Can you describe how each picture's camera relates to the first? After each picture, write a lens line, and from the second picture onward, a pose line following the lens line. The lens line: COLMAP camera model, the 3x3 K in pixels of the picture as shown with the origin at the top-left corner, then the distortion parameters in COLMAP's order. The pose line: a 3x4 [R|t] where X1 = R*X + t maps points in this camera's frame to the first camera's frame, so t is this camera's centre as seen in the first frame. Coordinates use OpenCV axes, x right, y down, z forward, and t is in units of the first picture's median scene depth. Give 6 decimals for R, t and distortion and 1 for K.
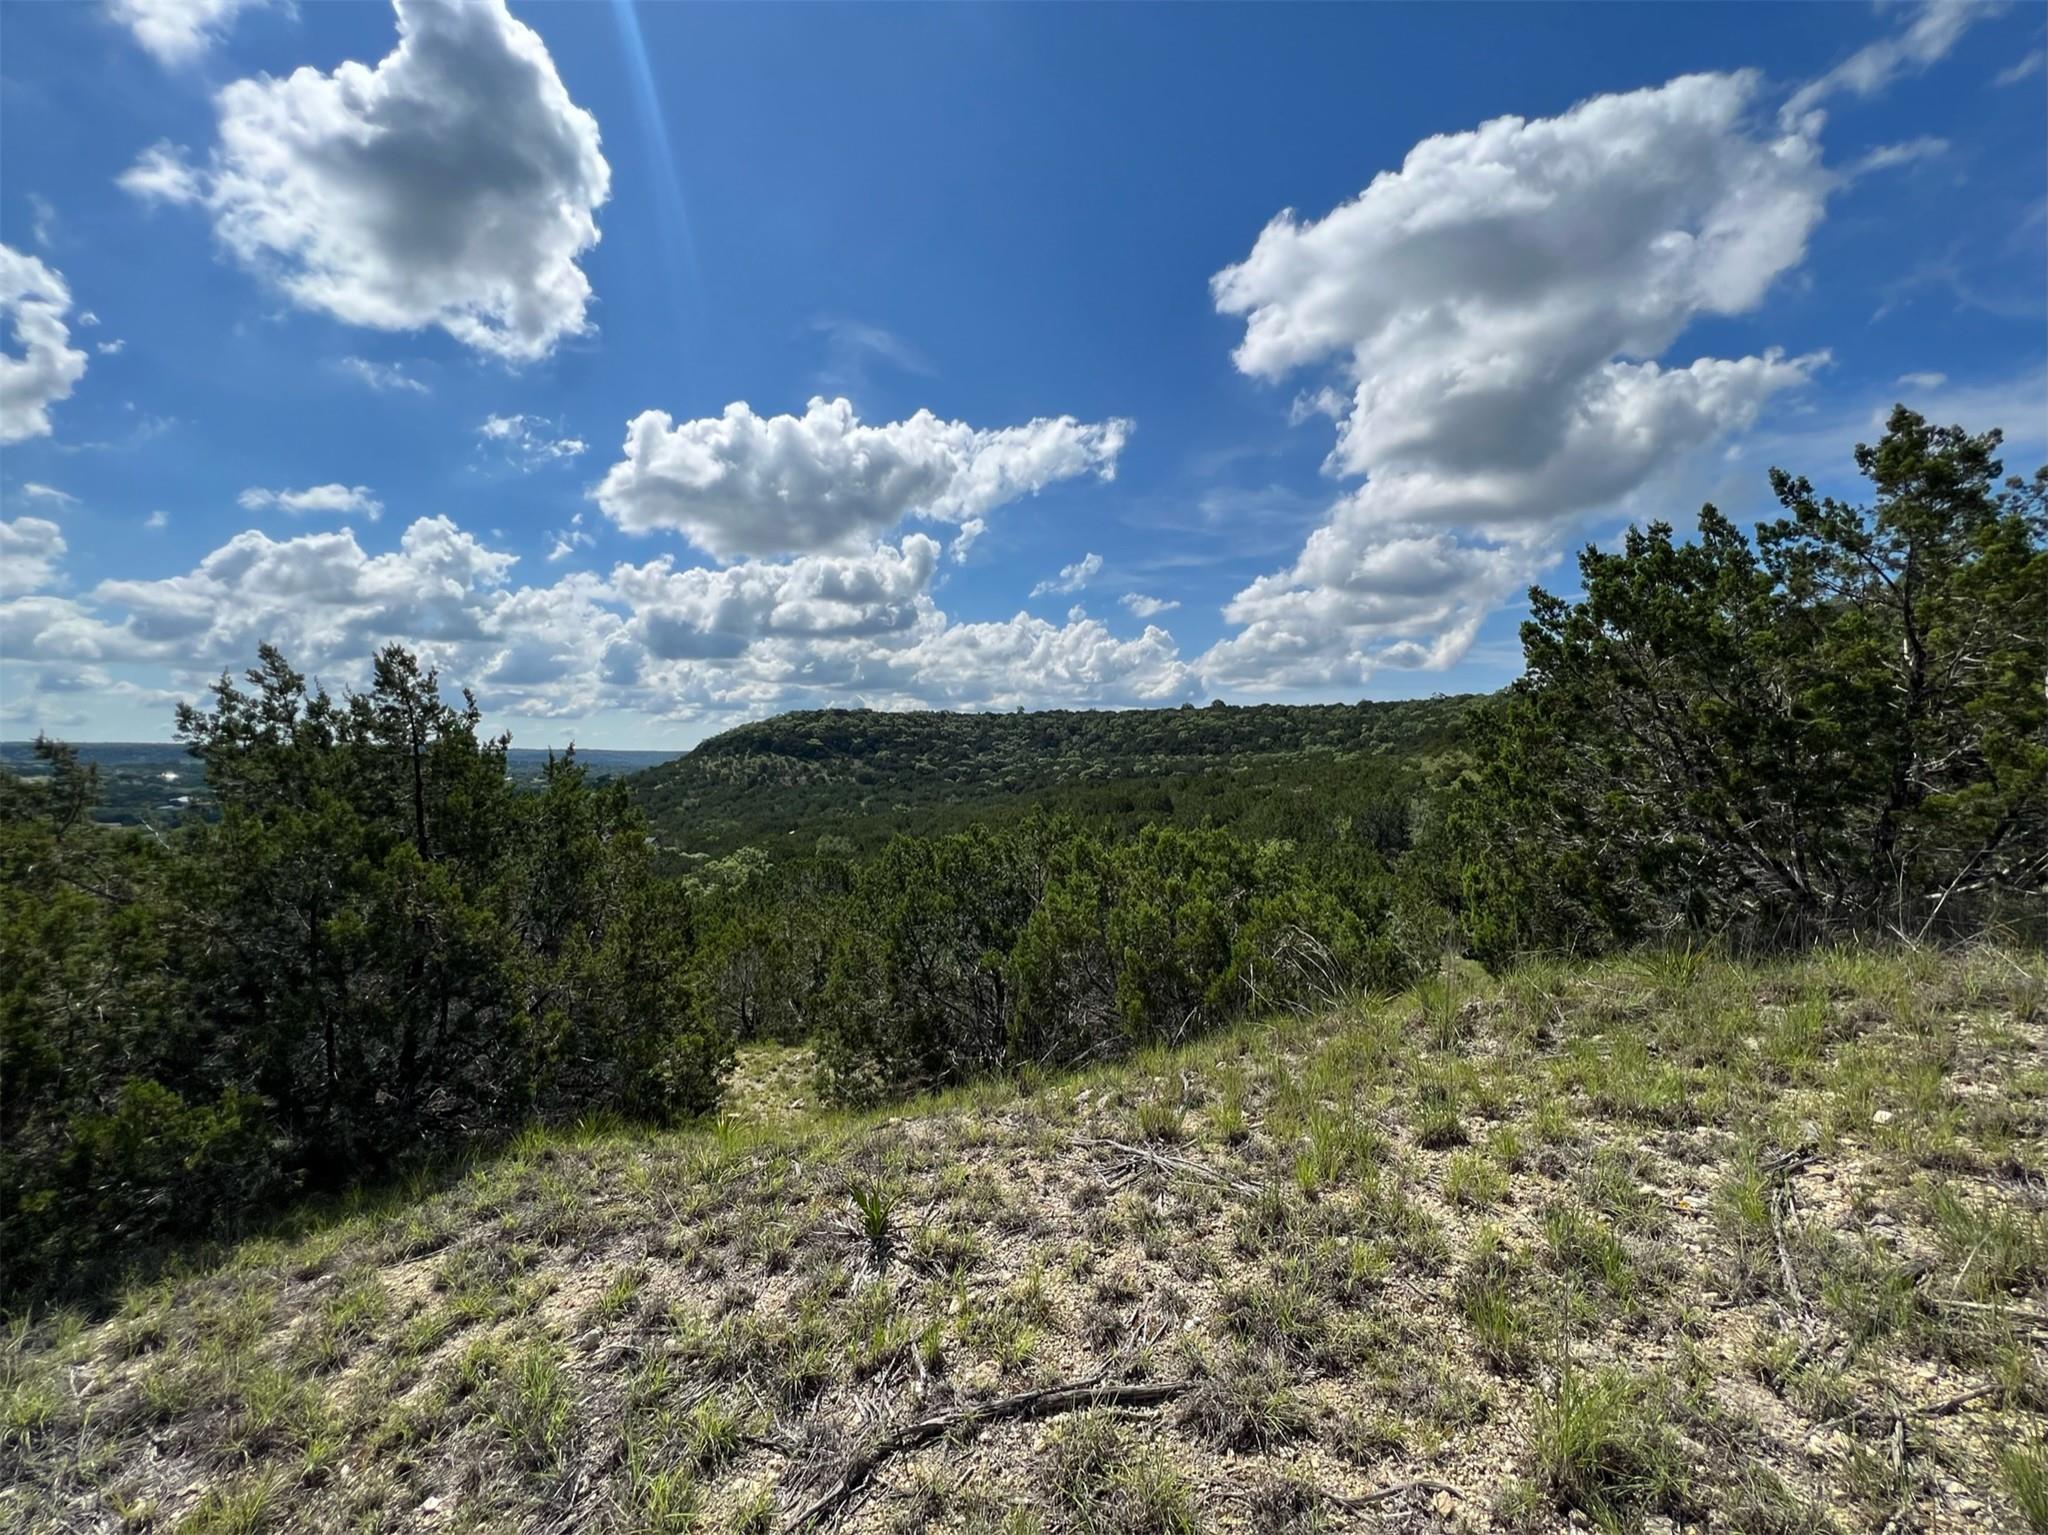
lens RADIAL K [[812.2, 0, 1011.7], [0, 812.2, 753.7], [0, 0, 1]] dist [-0.005463, 0.001344]
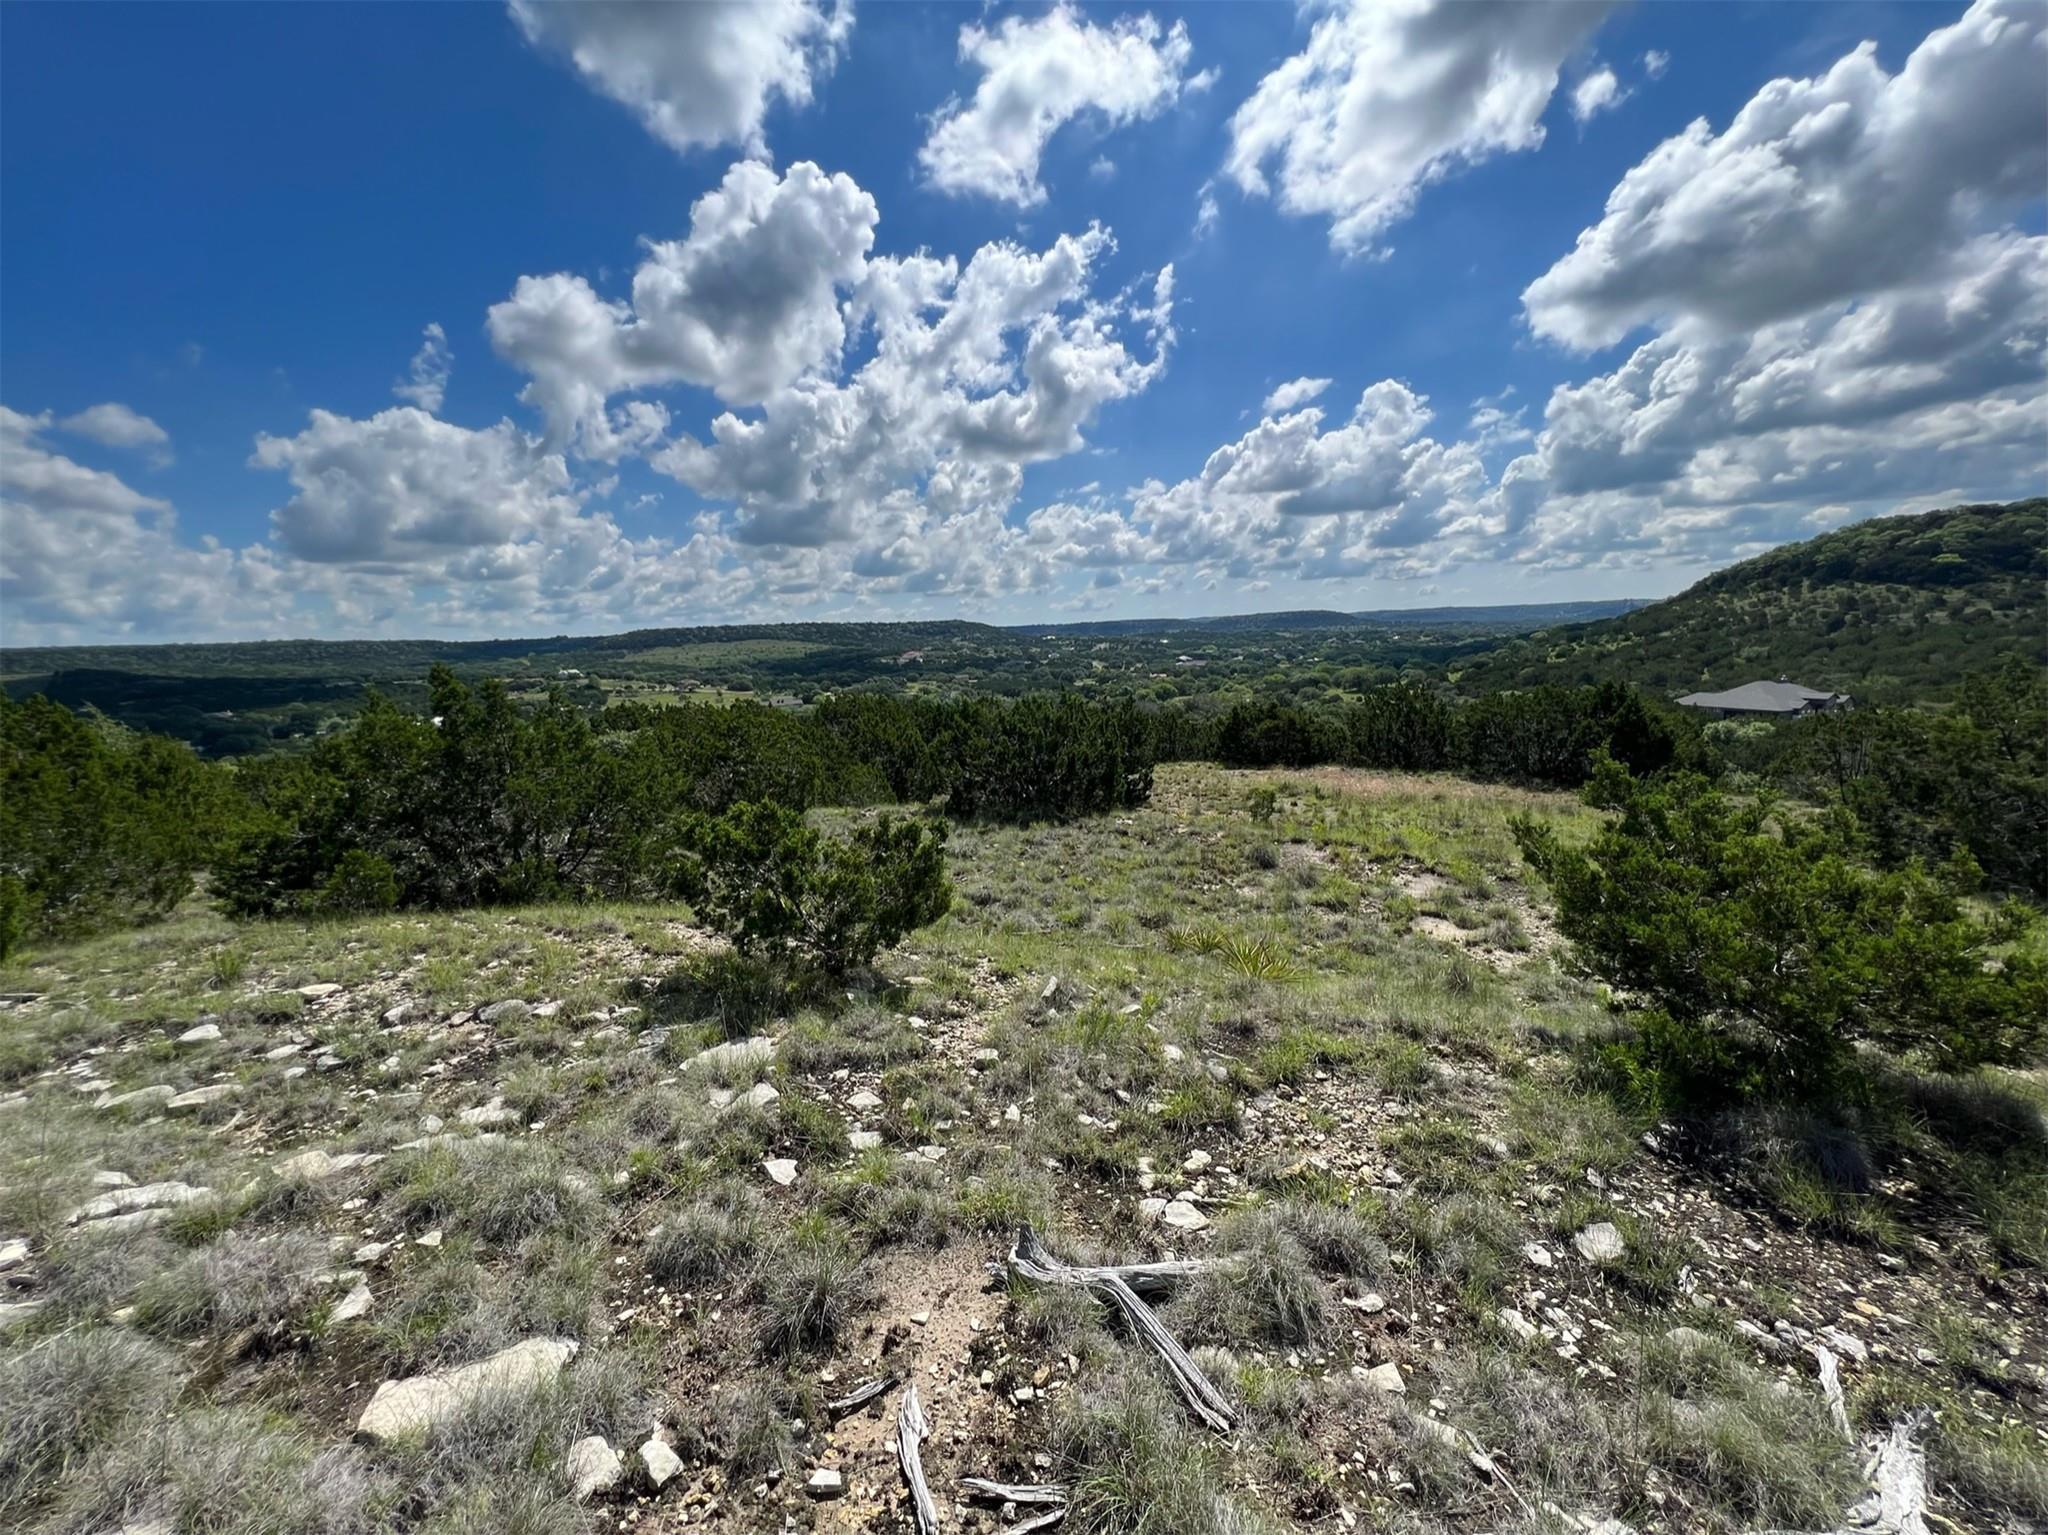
lens RADIAL K [[812.2, 0, 1010.2], [0, 812.2, 755.5], [0, 0, 1]] dist [-0.005463, 0.001344]
pose [[0.573239, 0.093868, -0.813994, -0.094871], [0.048121, 0.987845, 0.147805, 0.006357], [0.817974, -0.123898, 0.561754, -0.040732]]
